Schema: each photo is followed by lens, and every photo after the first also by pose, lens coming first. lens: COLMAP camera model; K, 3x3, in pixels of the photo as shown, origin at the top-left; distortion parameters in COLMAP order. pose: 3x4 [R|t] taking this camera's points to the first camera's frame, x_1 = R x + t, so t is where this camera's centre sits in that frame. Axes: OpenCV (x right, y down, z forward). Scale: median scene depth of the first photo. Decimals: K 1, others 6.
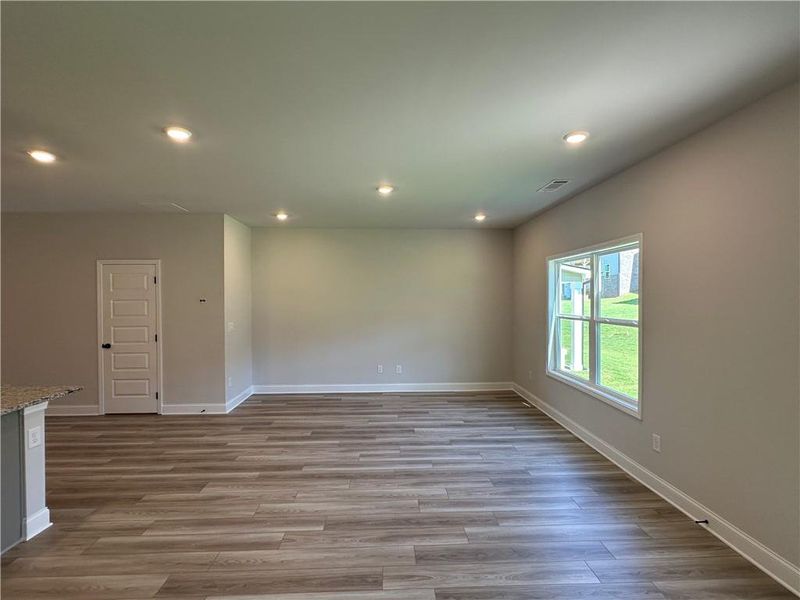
lens RADIAL K [[375.6, 0, 398.6], [0, 375.6, 299.4], [0, 0, 1]] dist [0.000789, -0.000933]
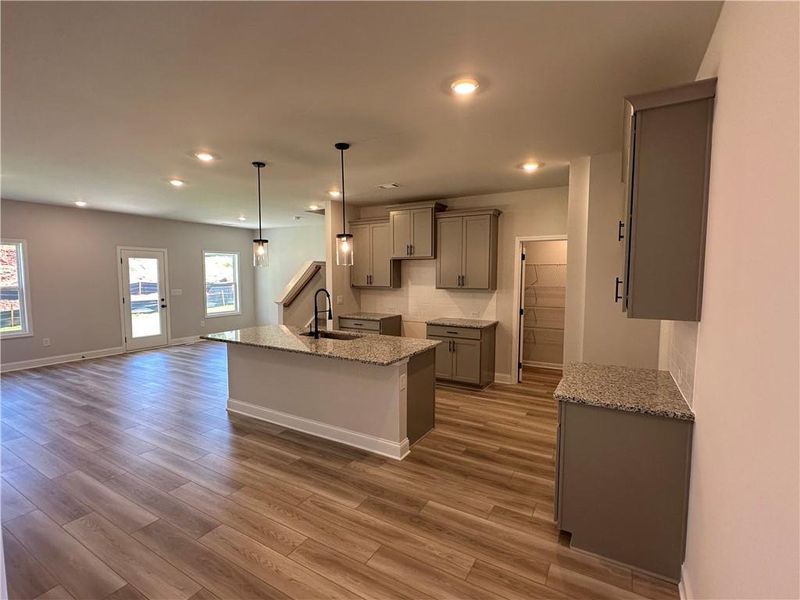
lens RADIAL K [[375.6, 0, 397.5], [0, 375.6, 302.8], [0, 0, 1]] dist [0.000789, -0.000933]
pose [[-0.840608, -0.040401, 0.540136, -1.426607], [0.001626, 0.997022, 0.077105, -0.000403], [-0.541642, 0.065694, -0.838038, 1.139745]]
